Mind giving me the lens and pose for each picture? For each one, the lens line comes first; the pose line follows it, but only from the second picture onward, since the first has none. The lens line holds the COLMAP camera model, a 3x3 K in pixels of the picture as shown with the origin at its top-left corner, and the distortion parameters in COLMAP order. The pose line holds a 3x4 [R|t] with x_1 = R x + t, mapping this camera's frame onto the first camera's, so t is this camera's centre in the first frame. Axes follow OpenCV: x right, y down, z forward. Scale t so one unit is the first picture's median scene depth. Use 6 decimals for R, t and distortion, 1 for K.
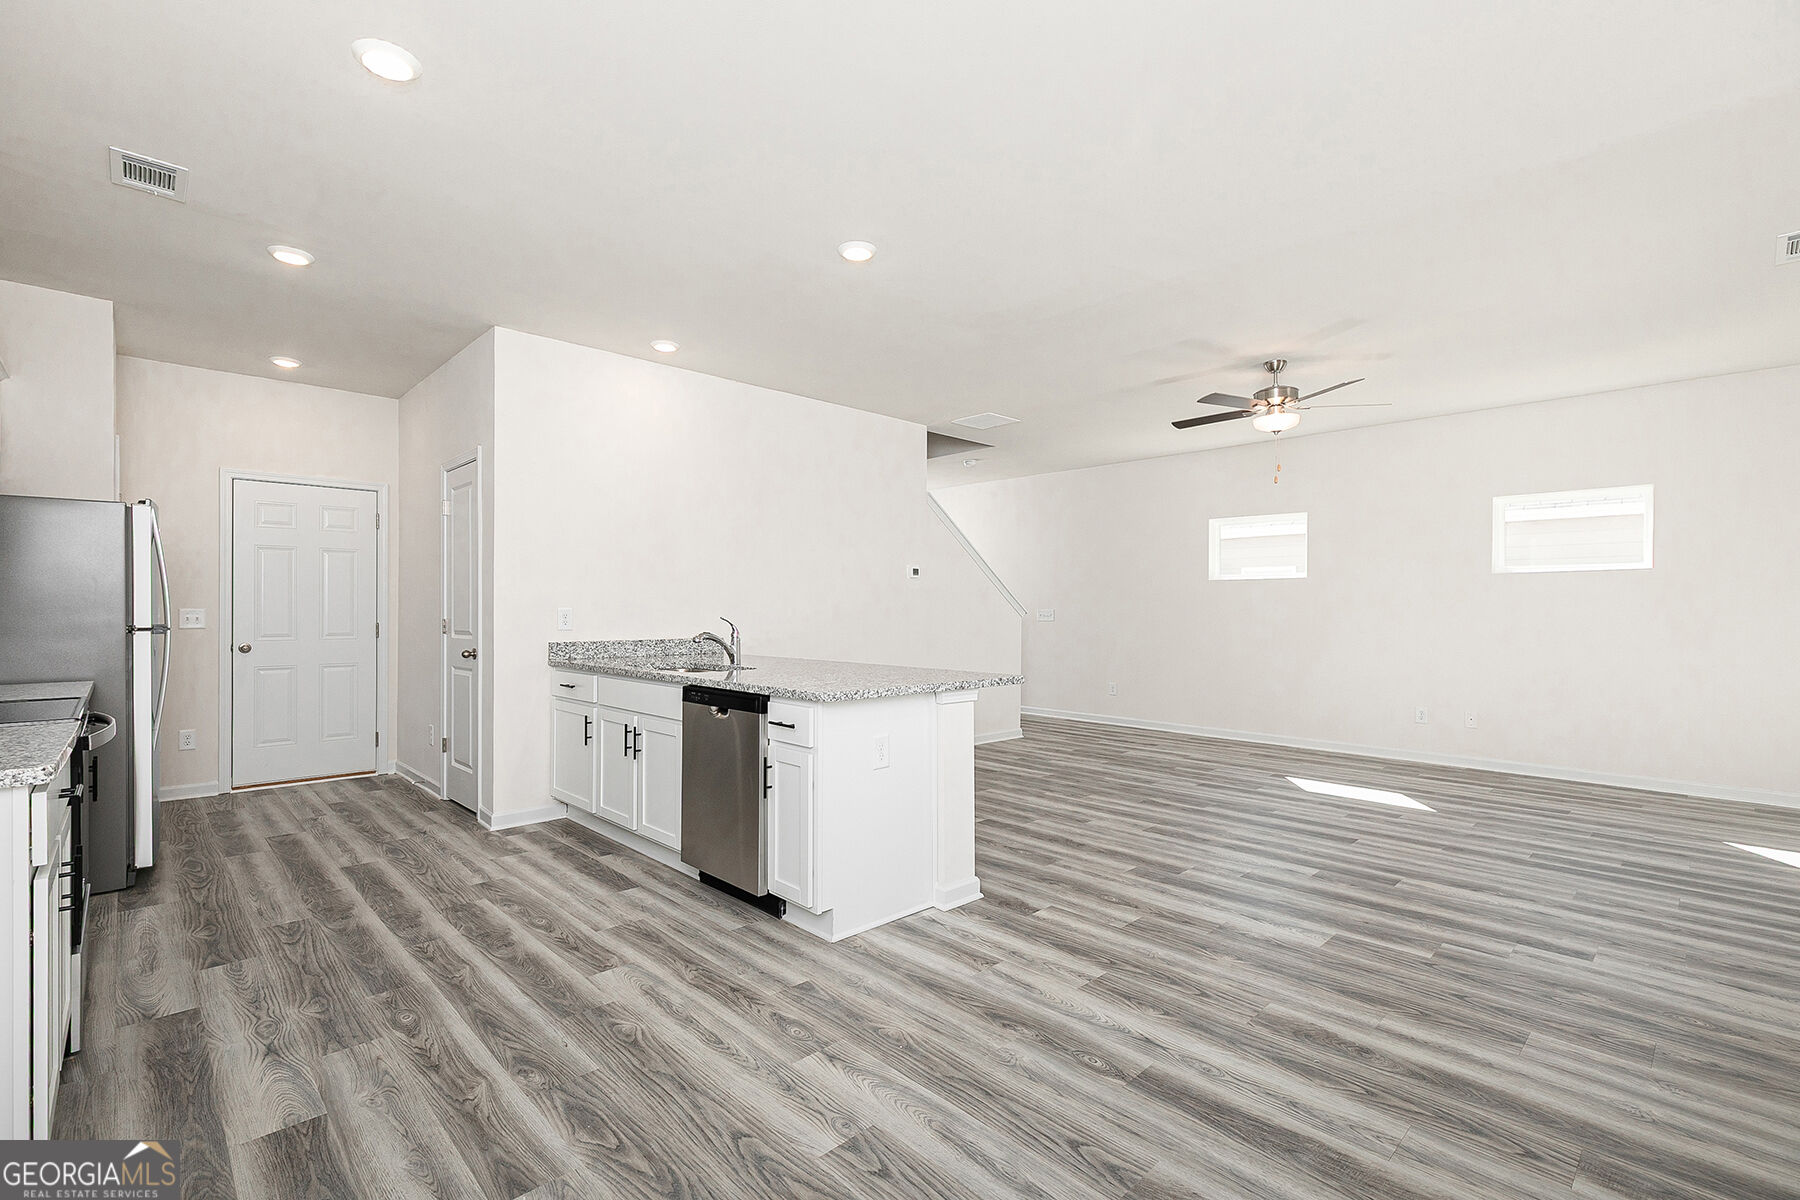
lens RADIAL K [[808.9, 0, 927.1], [0, 808.9, 607.2], [0, 0, 1]] dist [0.003126, 0.001010]
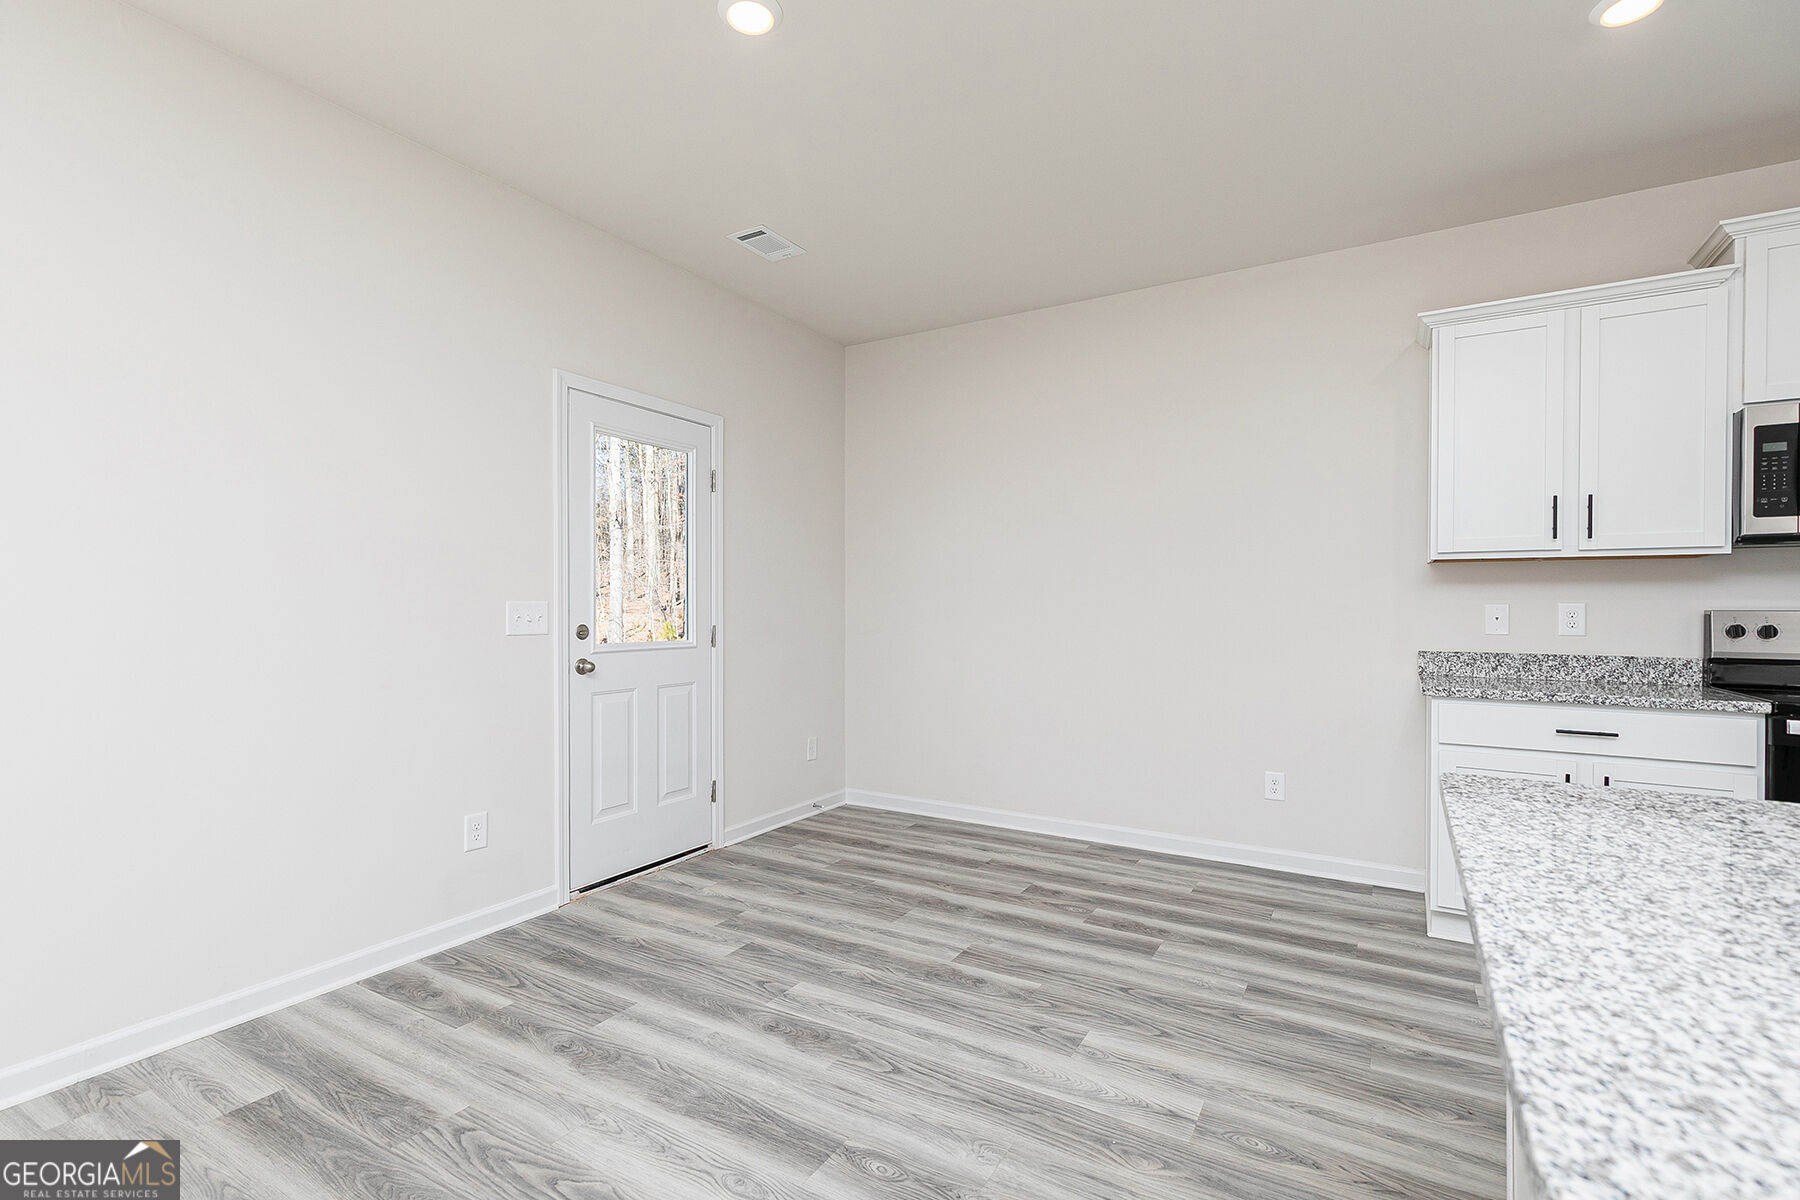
lens RADIAL K [[808.9, 0, 900.8], [0, 808.9, 604.0], [0, 0, 1]] dist [0.003126, 0.001010]
pose [[-0.972166, -0.005489, -0.234230, 0.237561], [-0.003227, 0.999944, -0.010040, 0.009999], [0.234273, -0.009005, -0.972129, 1.126361]]
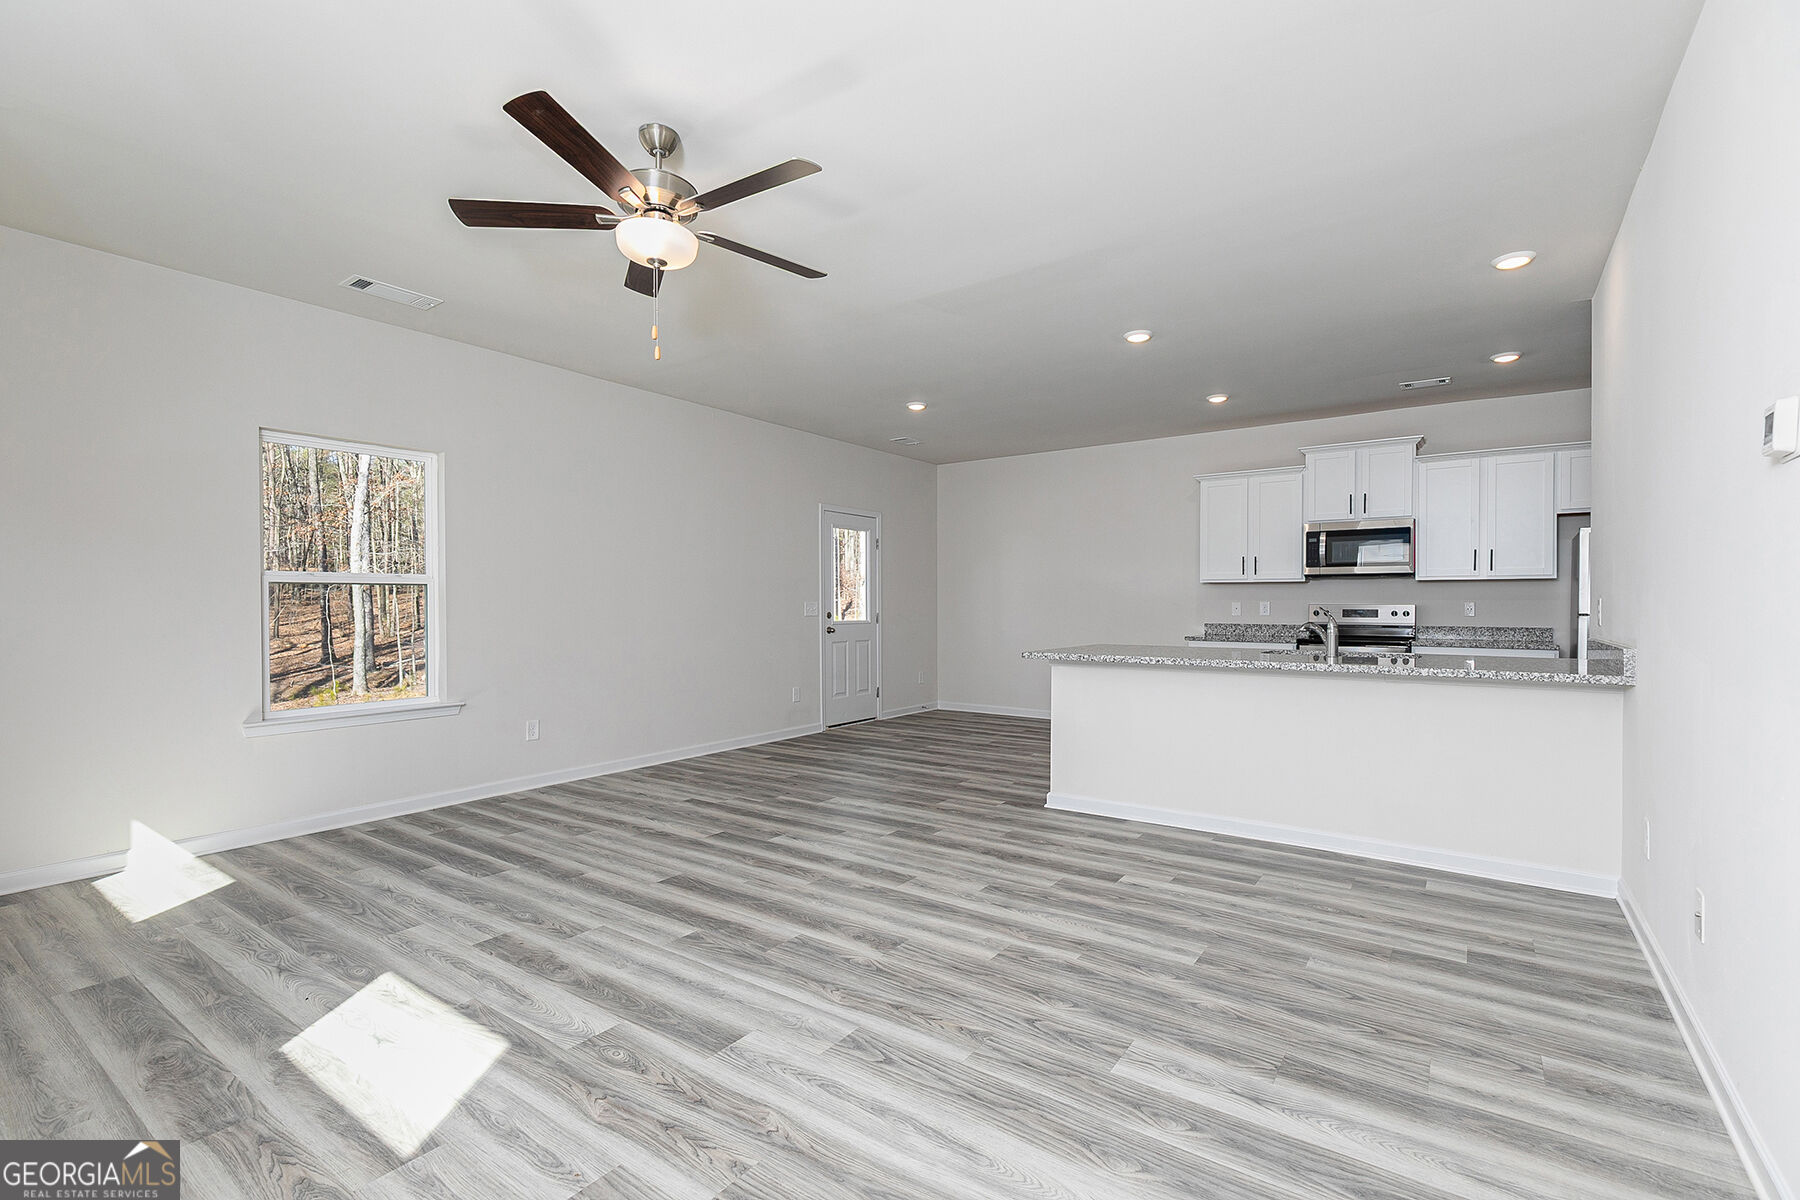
lens RADIAL K [[808.9, 0, 883.9], [0, 808.9, 609.3], [0, 0, 1]] dist [0.003126, 0.001010]
pose [[-0.991305, 0.000505, -0.131582, 0.523321], [0.000132, 0.999996, 0.002841, 0.011699], [0.131583, 0.002799, -0.991301, 2.324863]]
